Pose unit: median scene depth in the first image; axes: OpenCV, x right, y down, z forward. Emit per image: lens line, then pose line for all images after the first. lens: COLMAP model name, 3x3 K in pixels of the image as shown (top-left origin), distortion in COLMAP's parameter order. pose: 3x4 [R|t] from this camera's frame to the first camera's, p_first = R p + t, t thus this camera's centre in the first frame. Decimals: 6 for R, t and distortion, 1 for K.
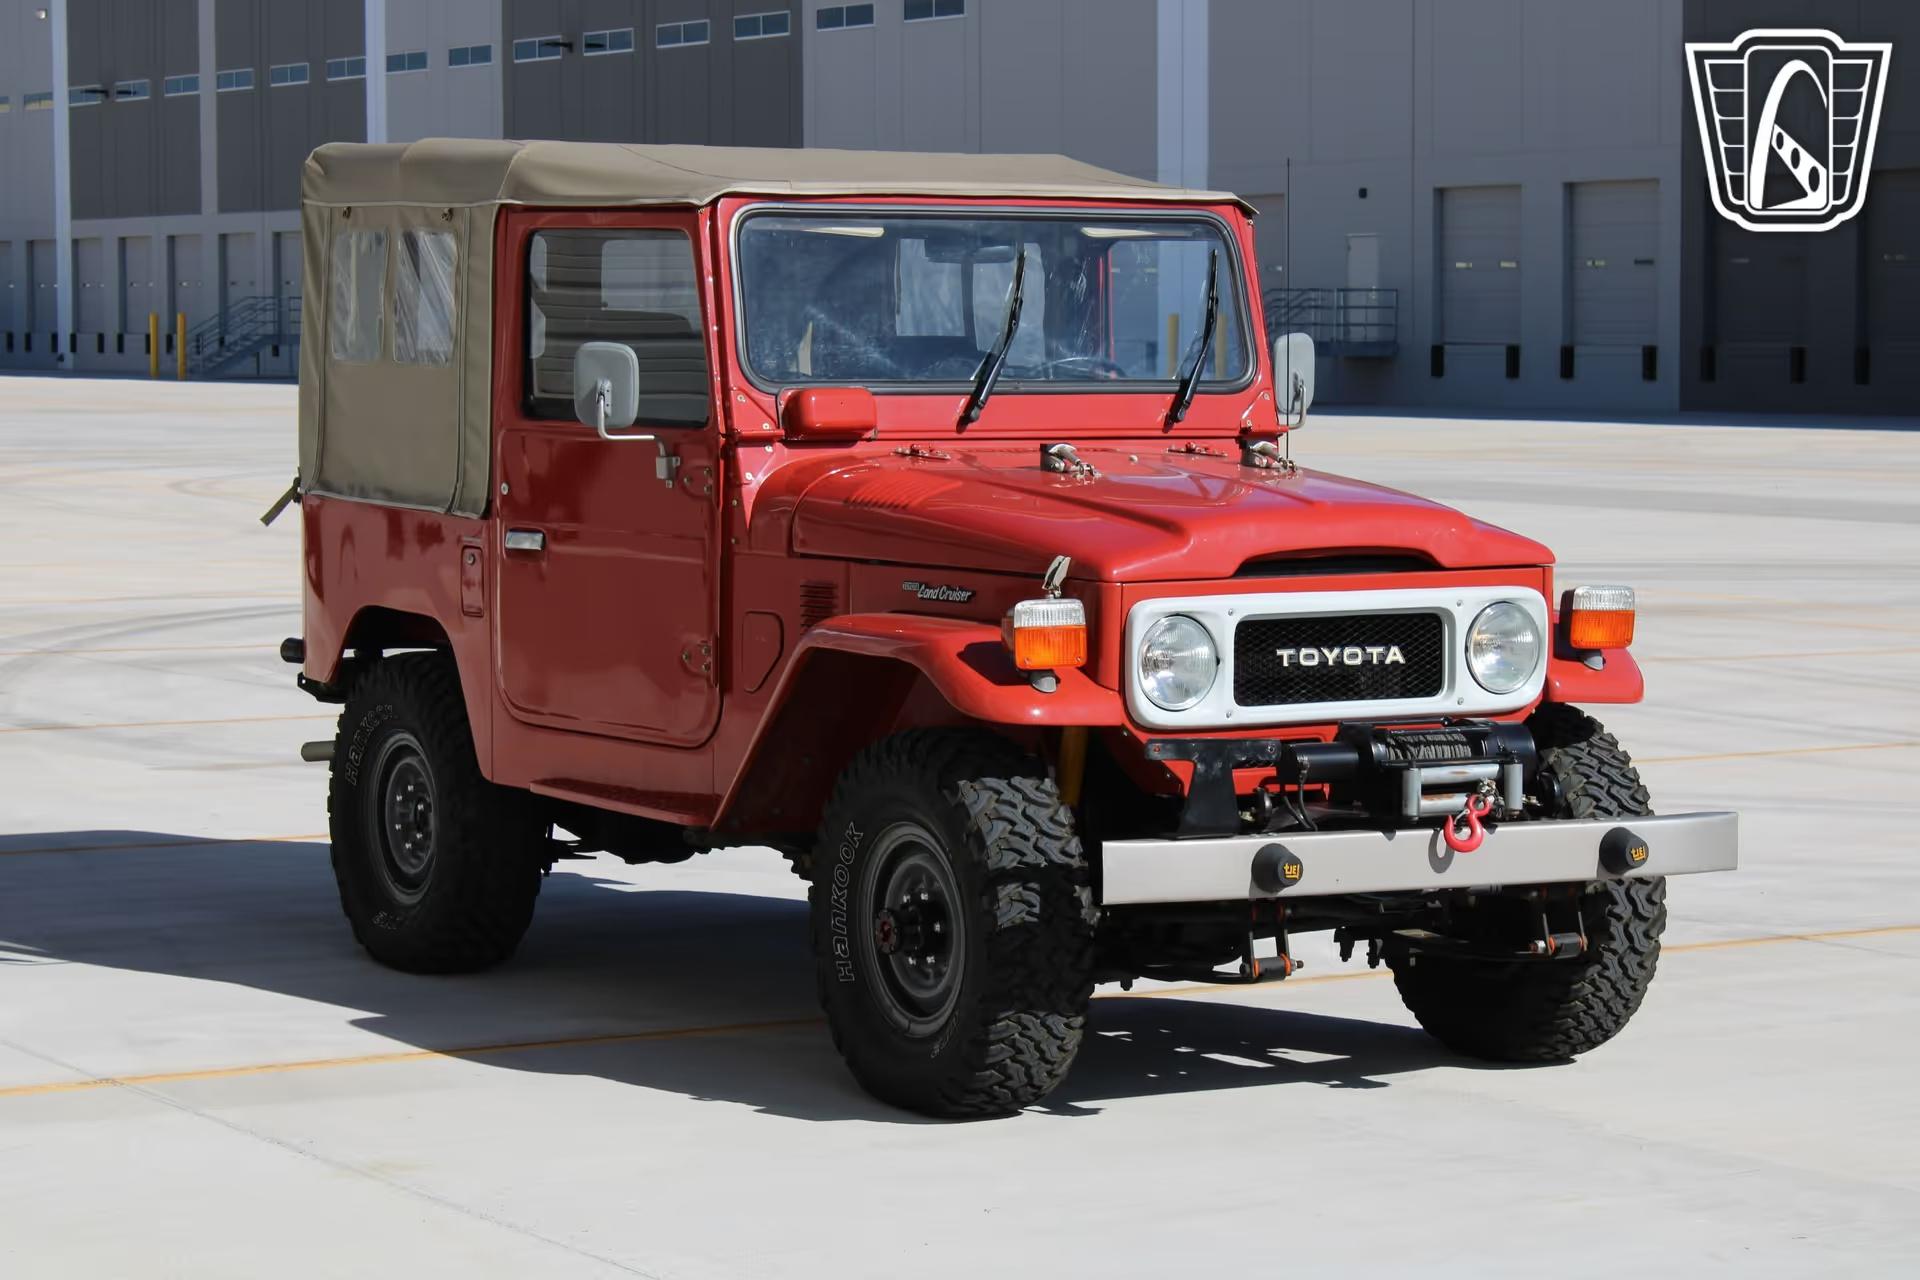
lens RADIAL K [[4717.7, 0, 956.2], [0, 4717.7, 643.0], [0, 0, 1]] dist [0.025564, 0.000000]
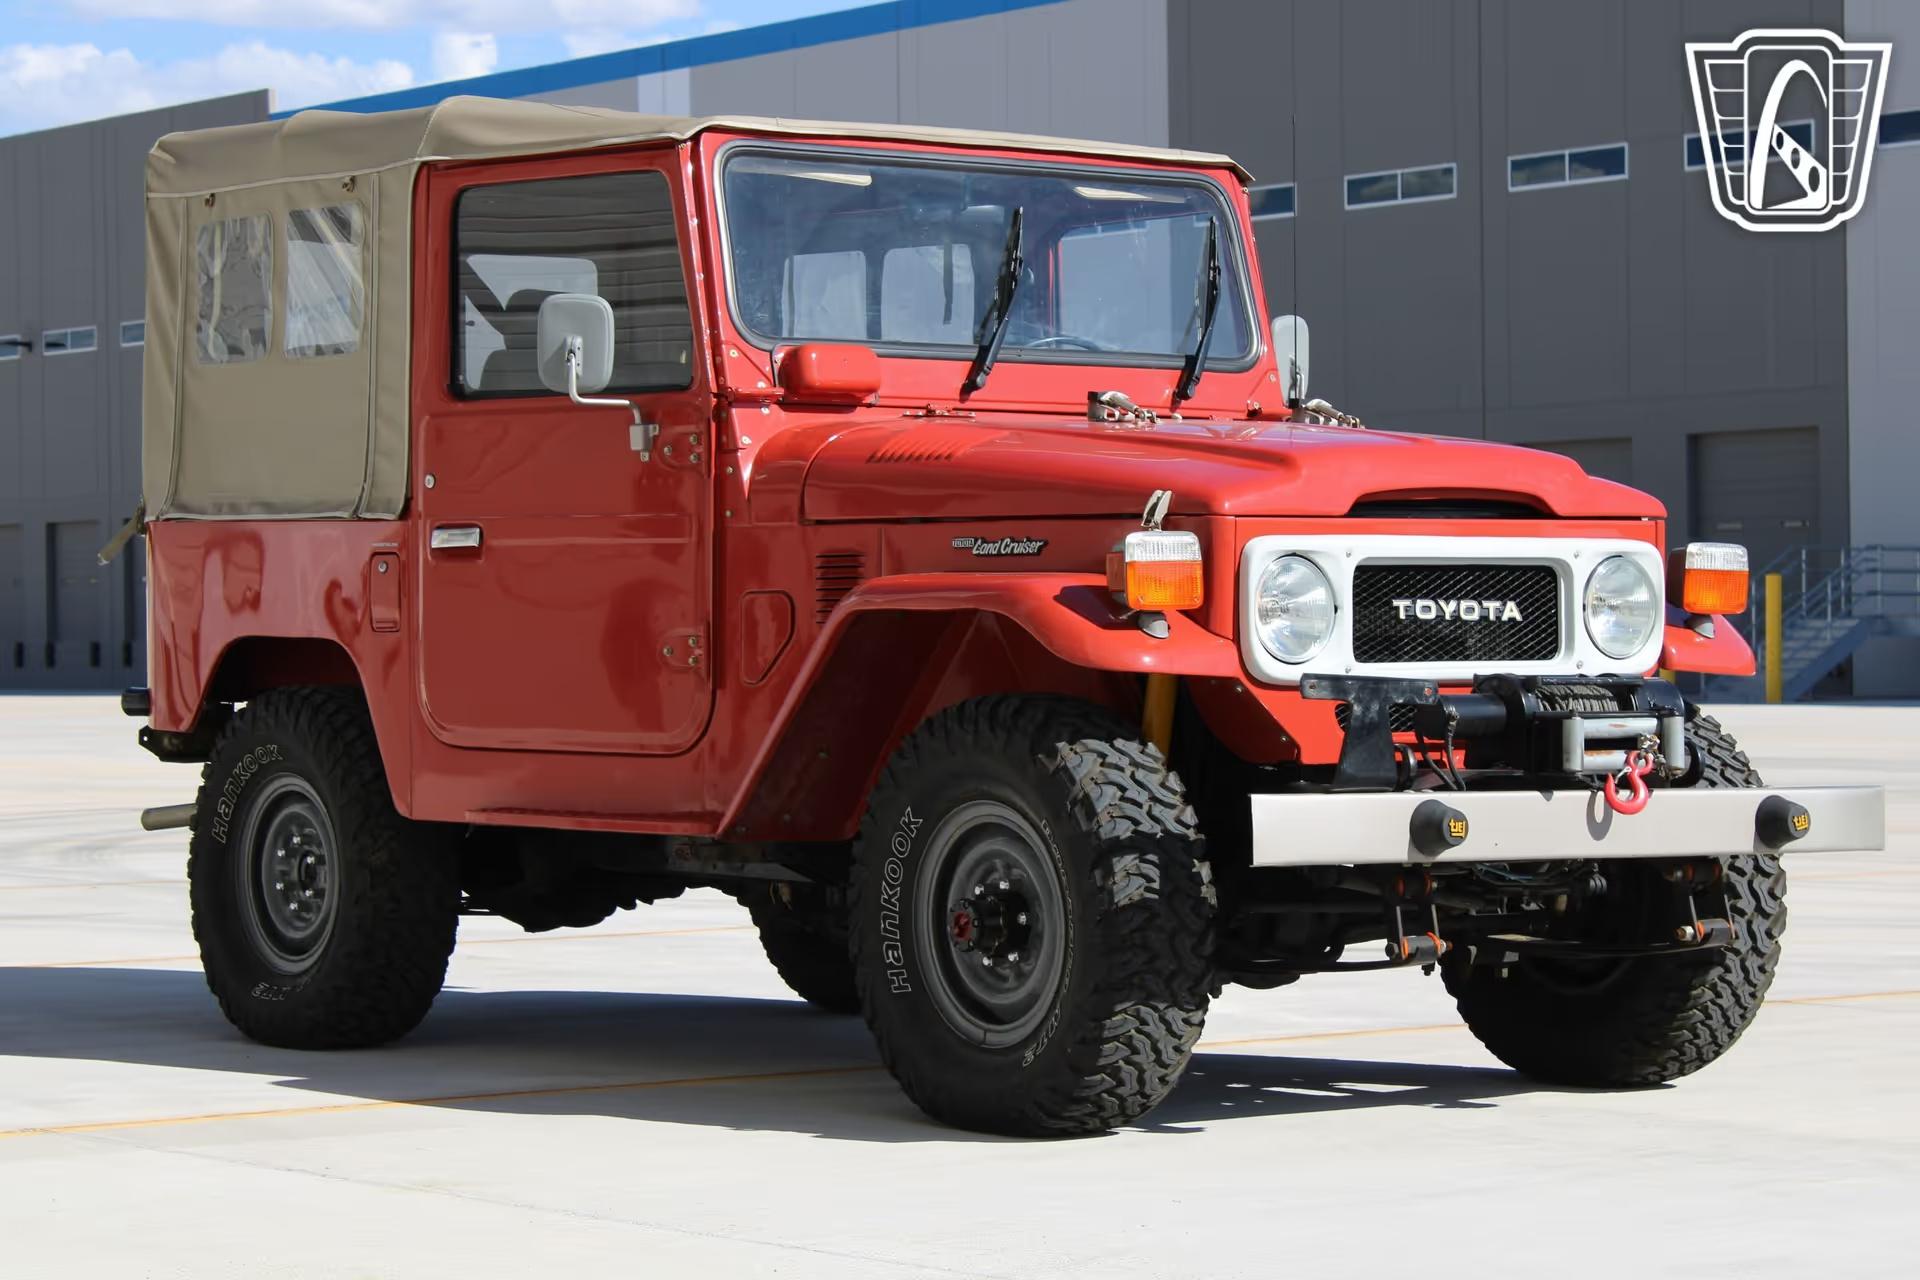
lens RADIAL K [[4717.7, 0, 958.3], [0, 4717.7, 645.5], [0, 0, 1]] dist [0.025564, 0.000000]
pose [[0.992540, -0.009971, 0.121509, -0.118574], [0.018349, 0.997515, -0.068026, 0.067509], [-0.120528, 0.069748, 0.990257, 0.130865]]
